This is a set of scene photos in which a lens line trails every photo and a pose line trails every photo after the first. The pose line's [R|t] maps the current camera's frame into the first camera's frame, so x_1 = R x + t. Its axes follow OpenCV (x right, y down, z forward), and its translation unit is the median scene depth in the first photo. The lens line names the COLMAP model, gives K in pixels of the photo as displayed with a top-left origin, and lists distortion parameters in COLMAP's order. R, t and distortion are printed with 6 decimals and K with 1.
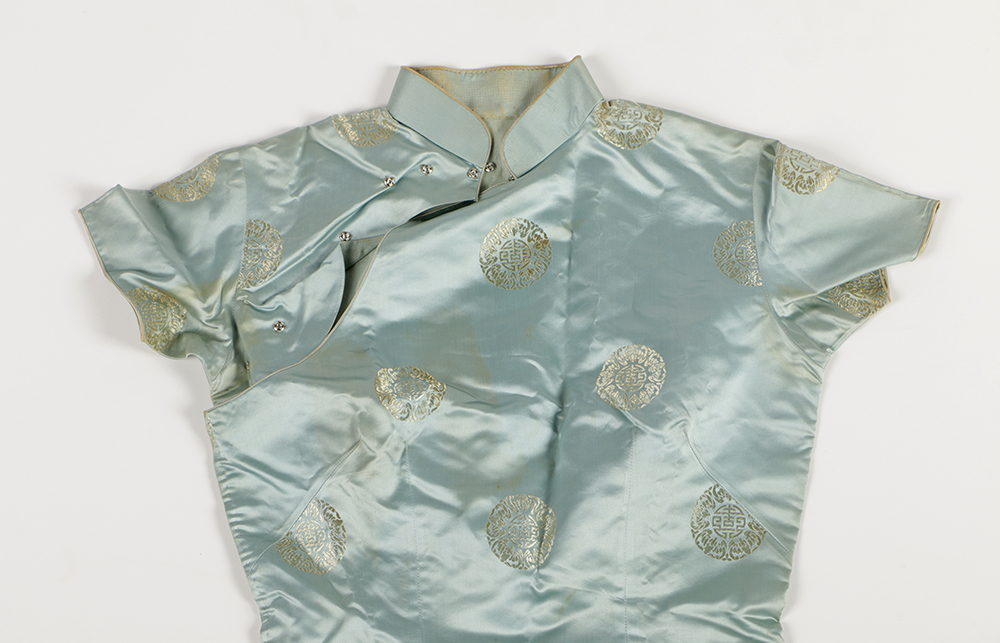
lens RADIAL K [[2684.1, 0, 500.0], [0, 2684.1, 321.5], [0, 0, 1]] dist [0.359934, 0.531596]
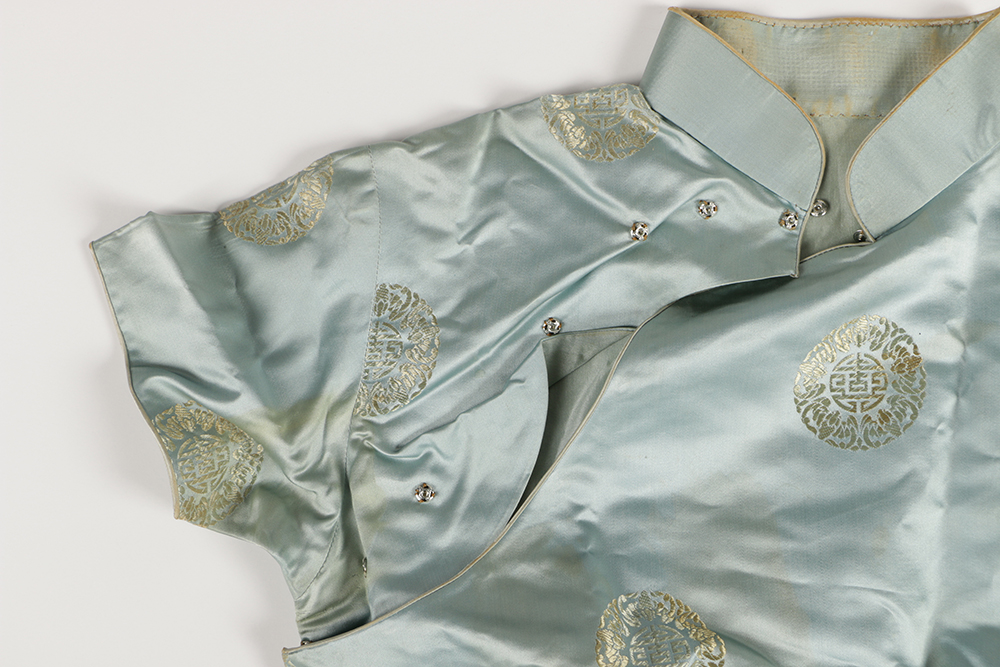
lens RADIAL K [[1244.3, 0, 500.0], [0, 1244.3, 333.5], [0, 0, 1]] dist [-0.004096, 0.005957]
pose [[0.996947, 0.068811, -0.036898, -0.058625], [-0.057650, 0.967427, 0.246499, -0.092861], [0.052658, -0.243620, 0.968440, 0.750275]]
